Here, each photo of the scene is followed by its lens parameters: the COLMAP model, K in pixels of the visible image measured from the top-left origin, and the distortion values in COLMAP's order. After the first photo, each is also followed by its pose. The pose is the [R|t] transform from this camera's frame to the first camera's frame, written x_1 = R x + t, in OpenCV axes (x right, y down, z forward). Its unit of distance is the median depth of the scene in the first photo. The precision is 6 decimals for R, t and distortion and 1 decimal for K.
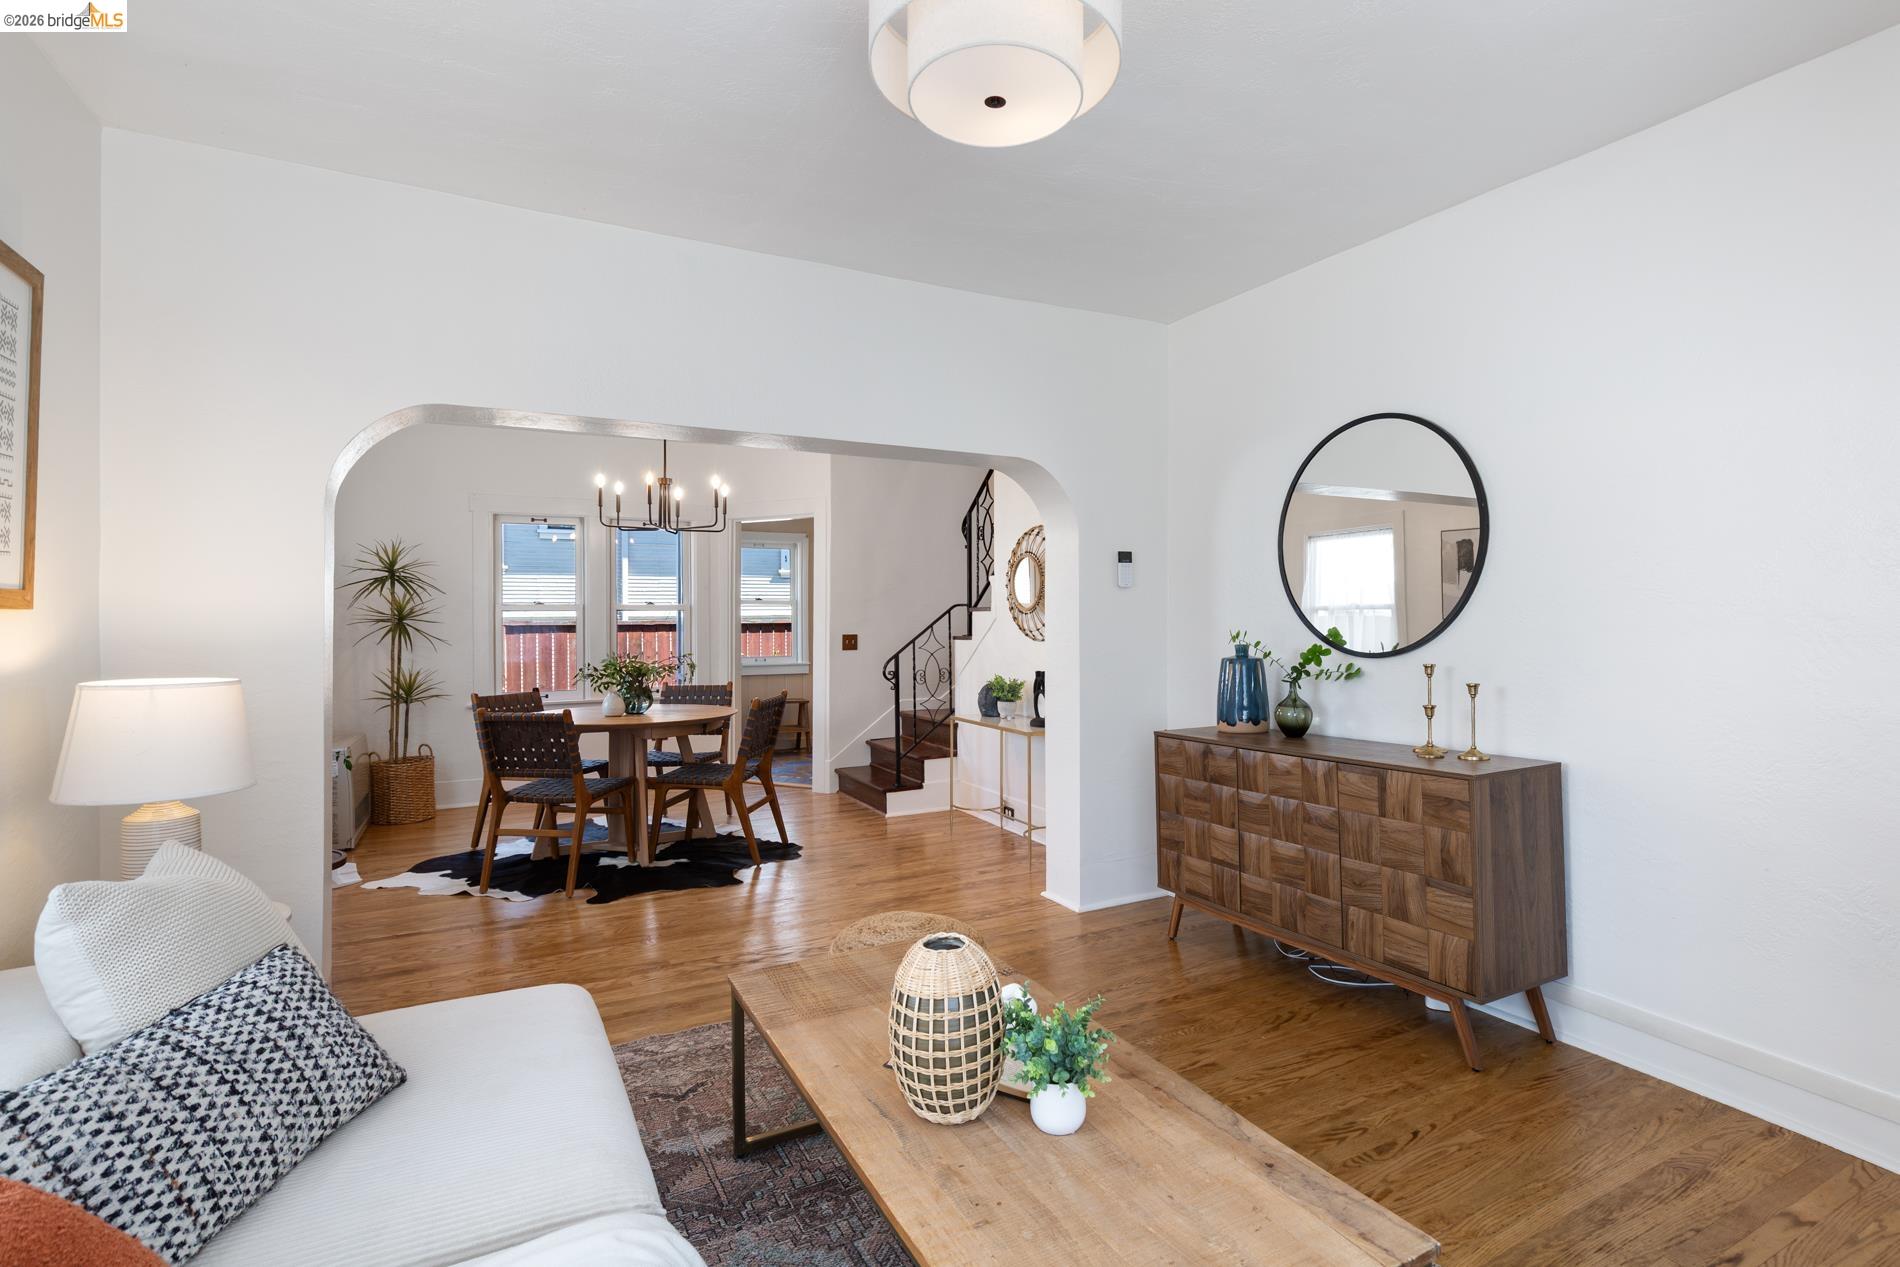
lens RADIAL K [[930.6, 0, 978.8], [0, 930.6, 614.9], [0, 0, 1]] dist [-0.003567, 0.000221]
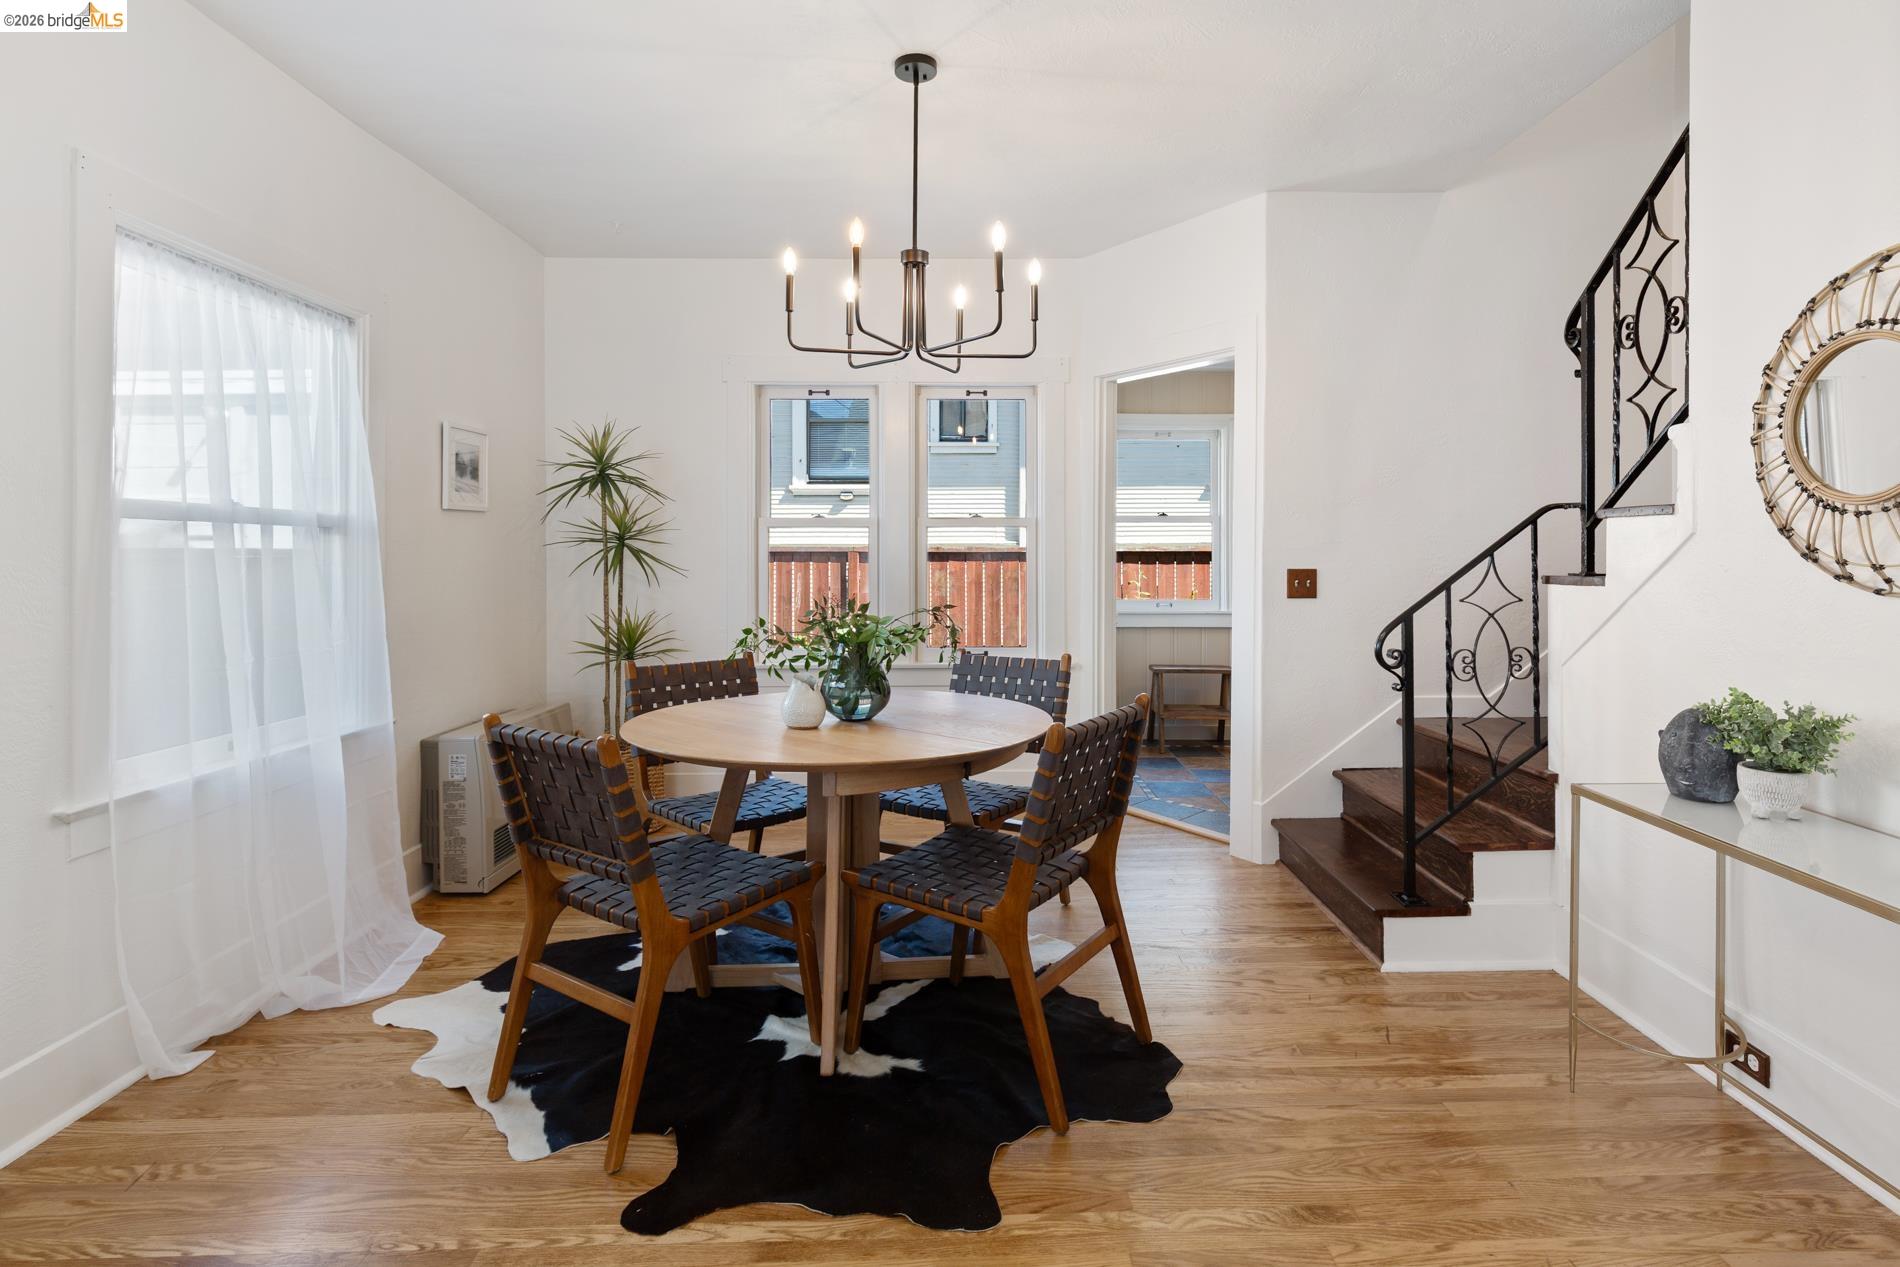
lens RADIAL K [[953.2, 0, 981.2], [0, 953.2, 551.4], [0, 0, 1]] dist [0.003830, -0.000286]
pose [[0.893403, 0.004391, -0.449234, -0.073117], [-0.002698, 0.999987, 0.004409, 0.011515], [0.449247, -0.002728, 0.893403, 0.547237]]
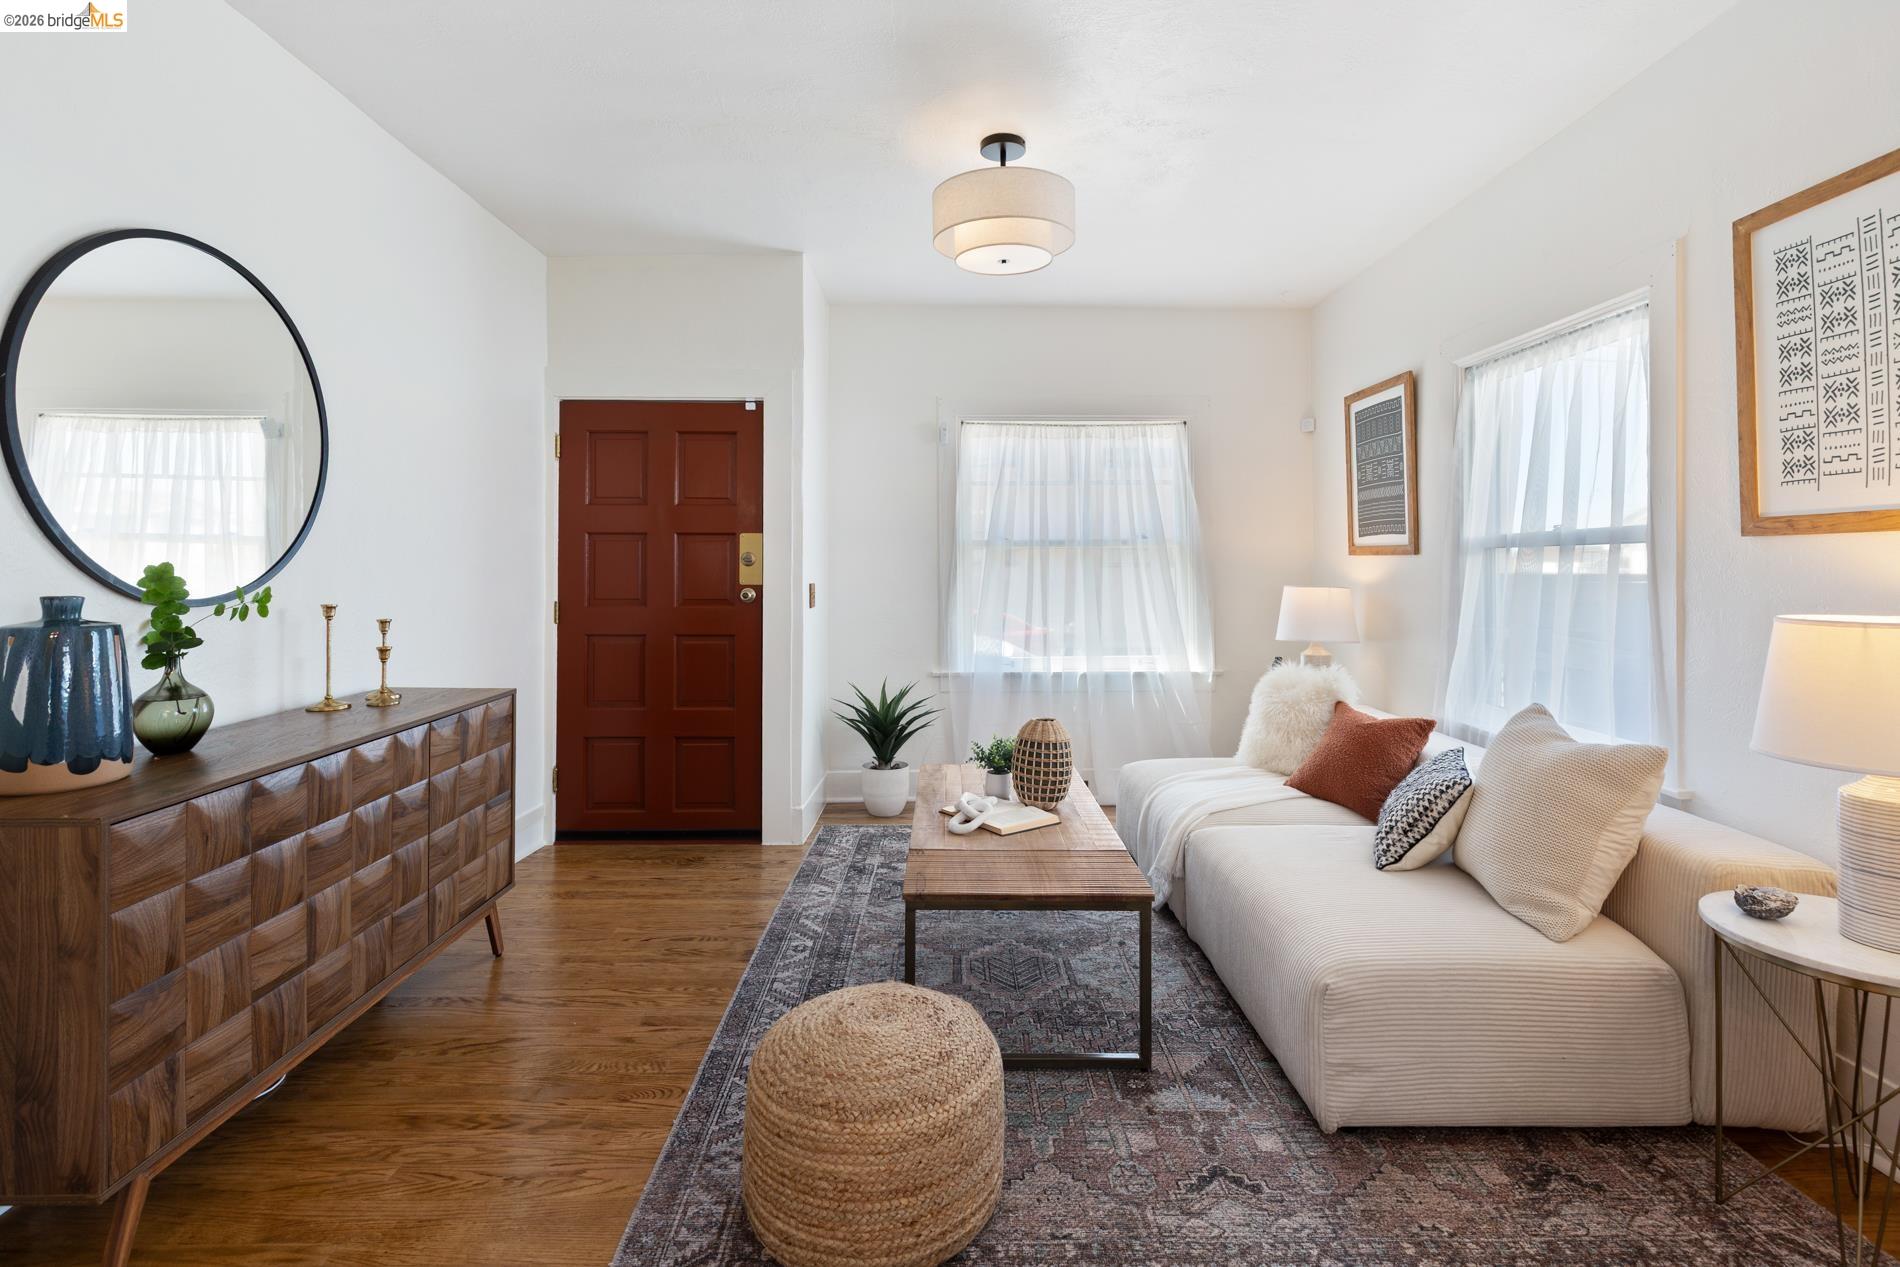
lens RADIAL K [[907.2, 0, 969.0], [0, 907.2, 558.9], [0, 0, 1]] dist [0.005376, -0.000904]
pose [[-0.892471, 0.005955, 0.451065, -0.220177], [-0.001496, 0.999868, -0.016160, 0.013984], [-0.451102, -0.015097, -0.892345, 0.812490]]
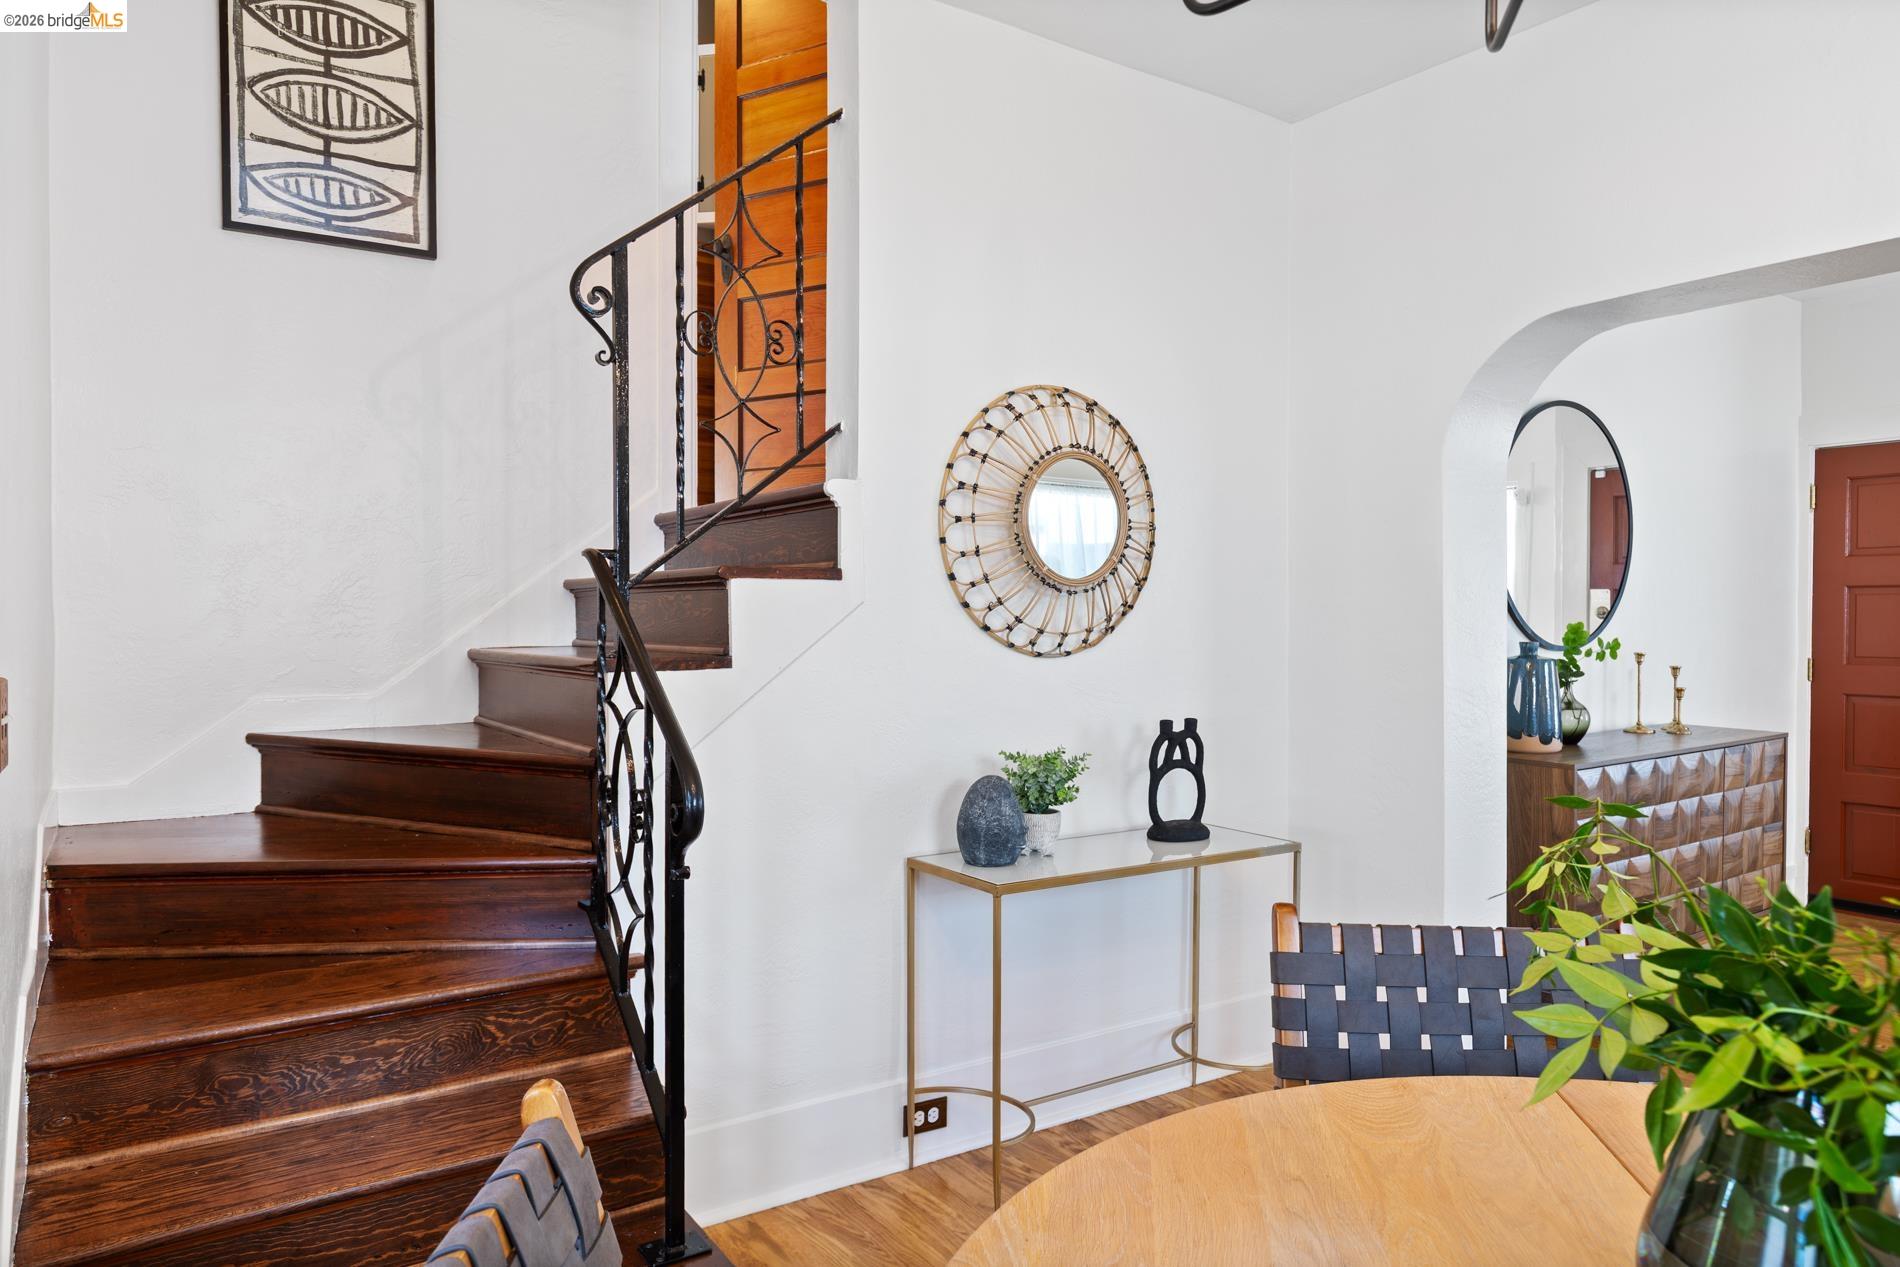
lens RADIAL K [[1242.7, 0, 941.1], [0, 1242.7, 625.1], [0, 0, 1]] dist [0.003809, -0.007280]
pose [[-0.107325, -0.008387, 0.994189, -0.487649], [-0.008284, 0.999937, 0.007542, 0.009710], [-0.994189, -0.007427, -0.107388, 1.090661]]
